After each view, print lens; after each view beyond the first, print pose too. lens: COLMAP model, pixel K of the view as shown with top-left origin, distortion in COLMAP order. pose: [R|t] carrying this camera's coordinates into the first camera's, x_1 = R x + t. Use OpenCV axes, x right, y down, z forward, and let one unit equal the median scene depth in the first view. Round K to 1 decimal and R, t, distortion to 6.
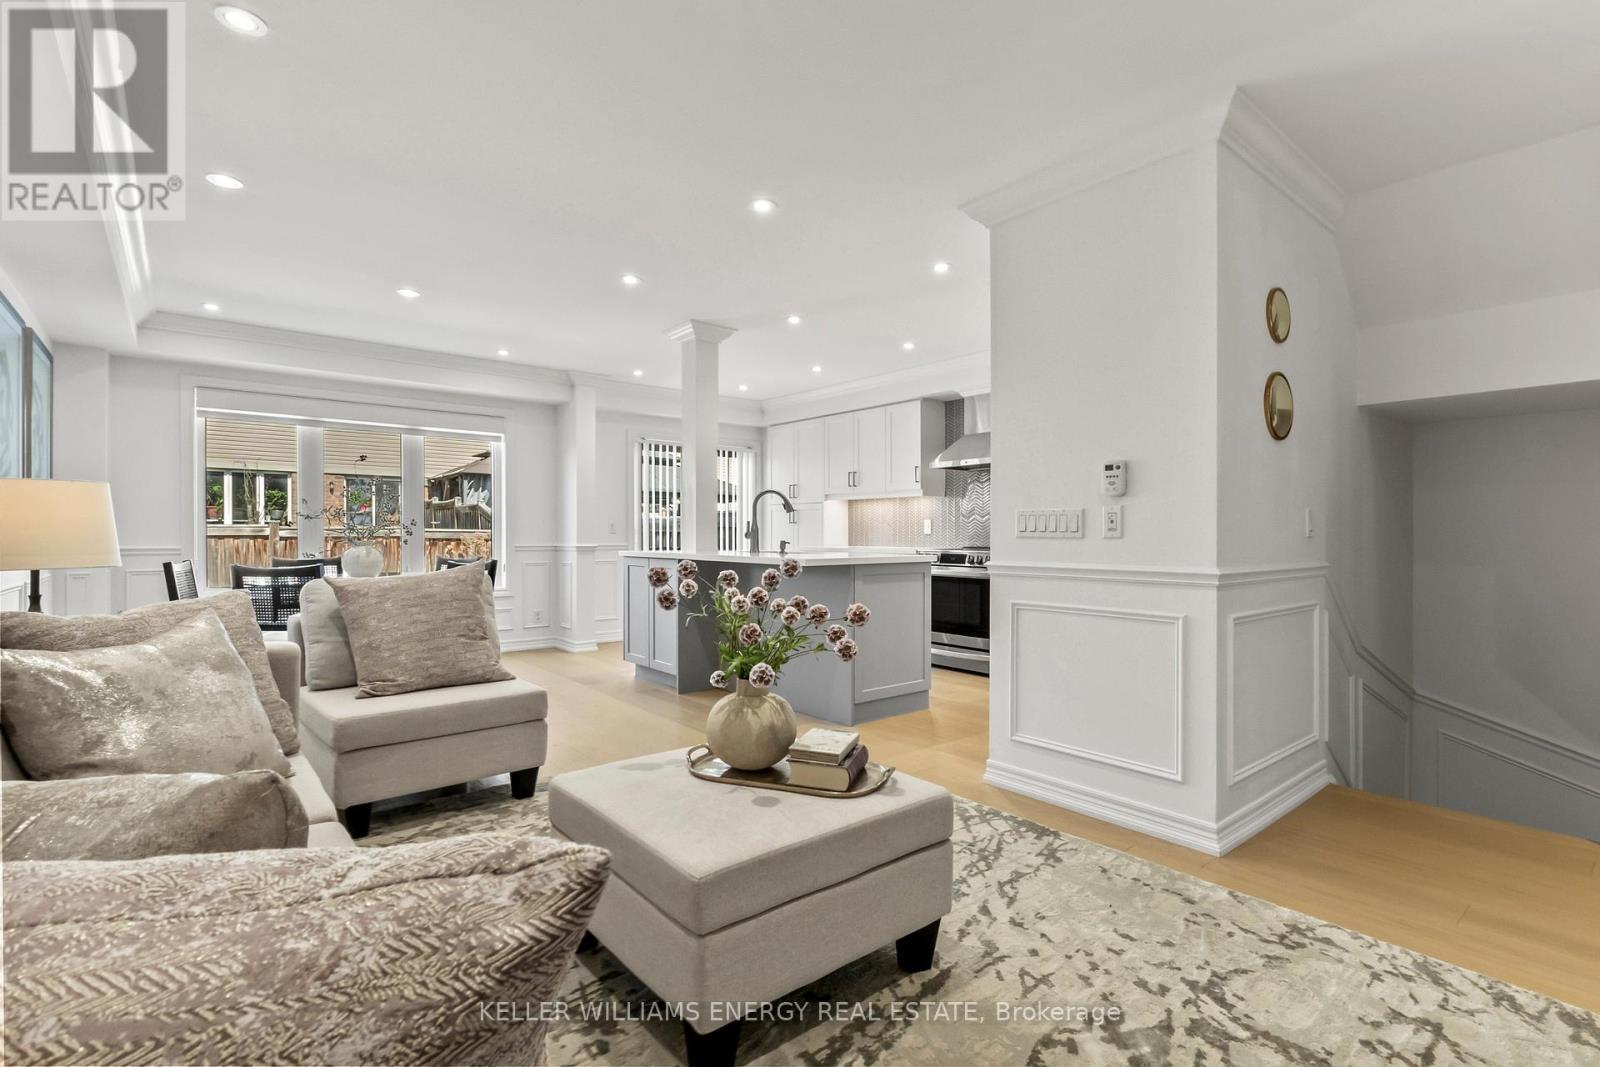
lens RADIAL K [[757.7, 0, 807.1], [0, 757.7, 532.0], [0, 0, 1]] dist [0.004009, 0.001539]
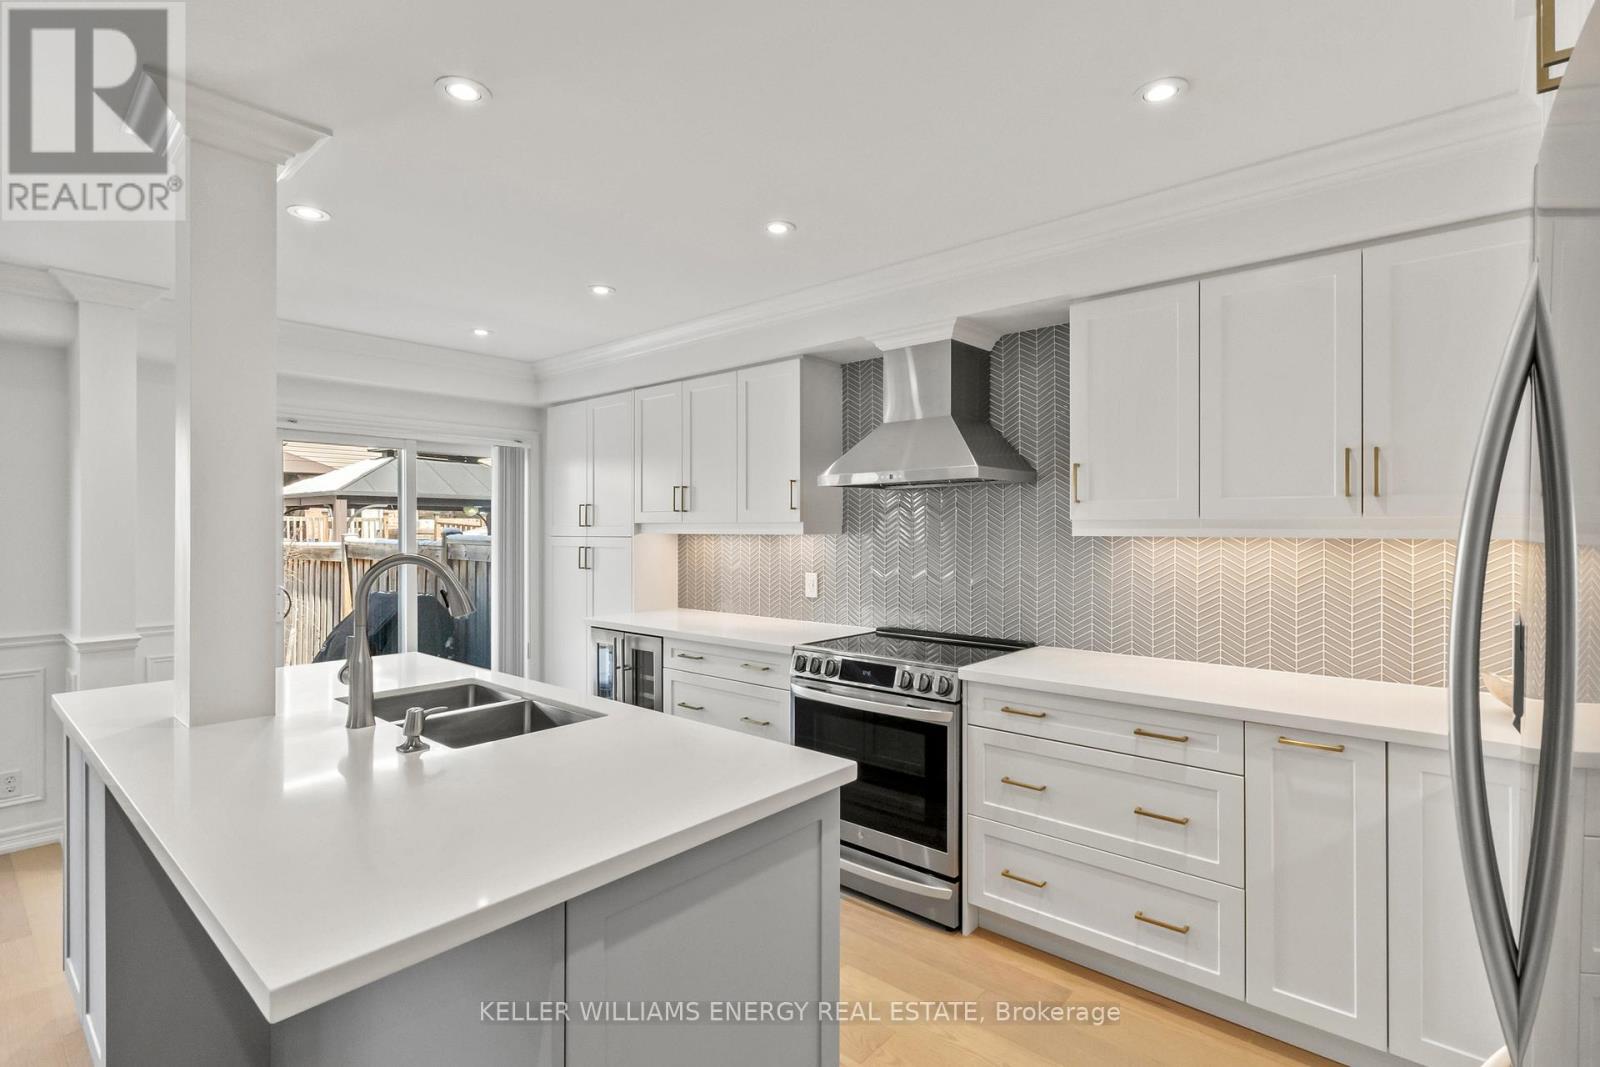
lens RADIAL K [[757.7, 0, 804.4], [0, 757.7, 530.0], [0, 0, 1]] dist [0.004009, 0.001539]
pose [[0.986466, -0.003162, 0.163936, 0.062934], [0.002207, 0.999980, 0.006008, -0.053949], [-0.163951, -0.005565, 0.986453, 0.457316]]
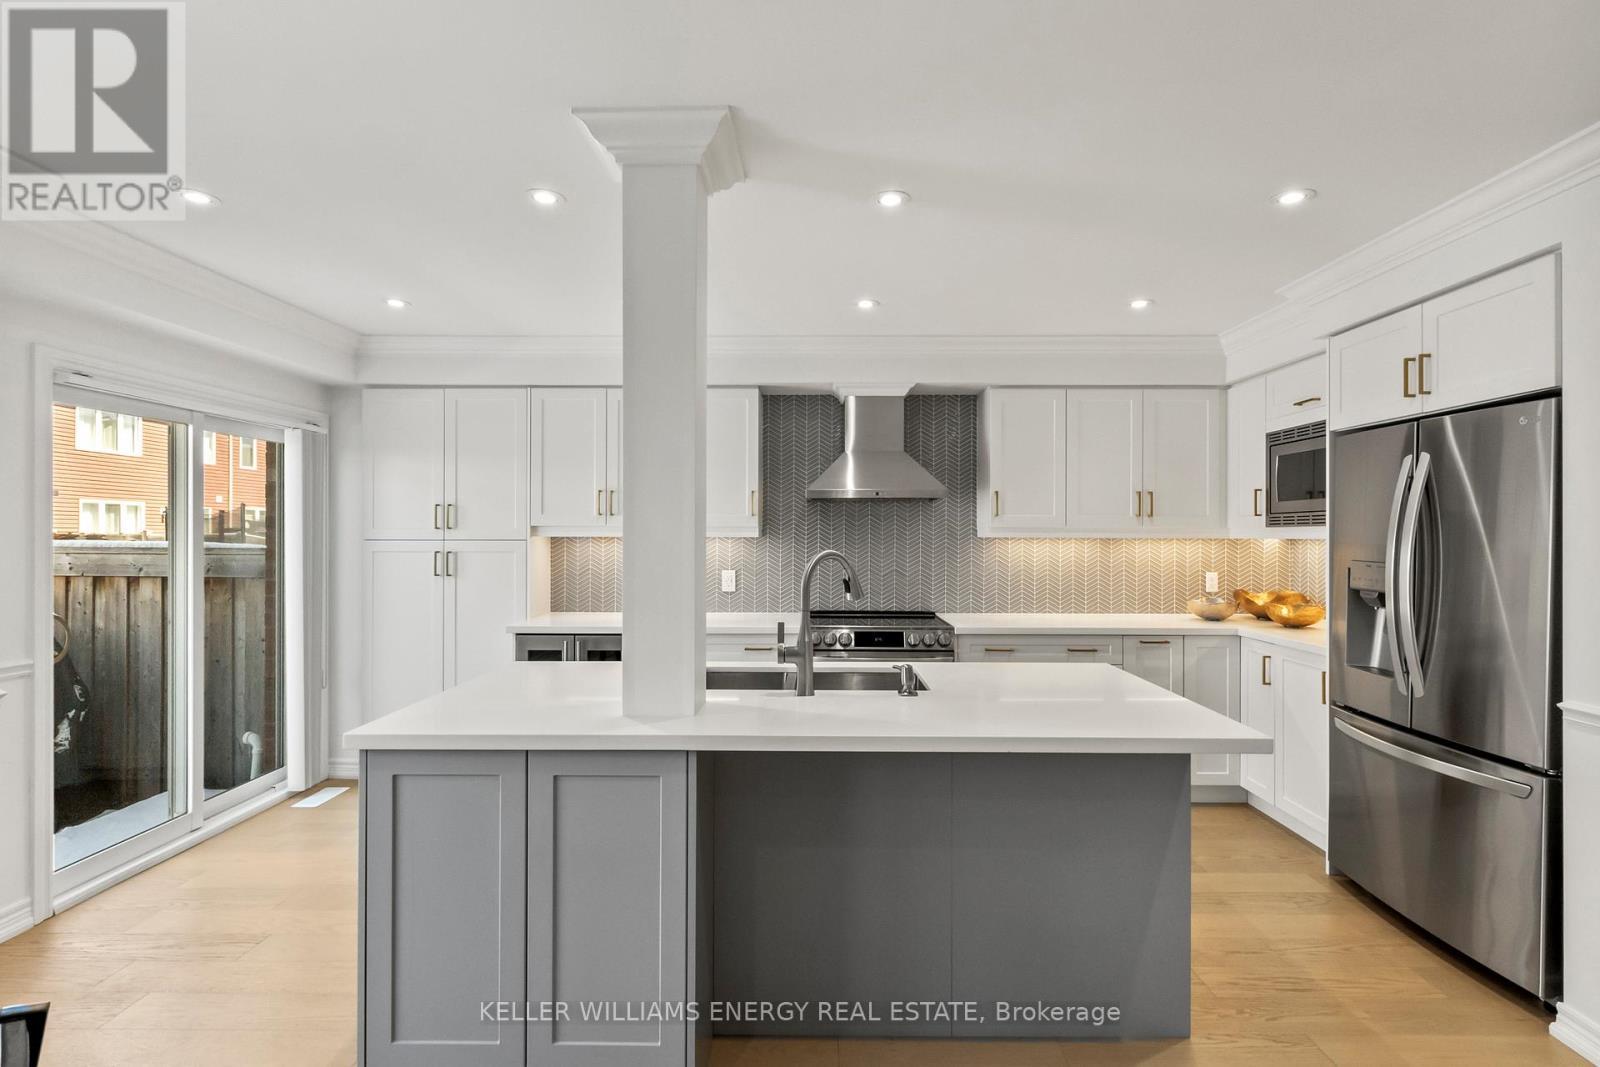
lens RADIAL K [[757.7, 0, 803.2], [0, 757.7, 534.4], [0, 0, 1]] dist [0.004009, 0.001539]
pose [[0.650074, -0.002838, 0.759866, -0.311628], [-0.003598, 0.999970, 0.006813, -0.054236], [-0.759862, -0.007163, 0.650044, 0.544022]]
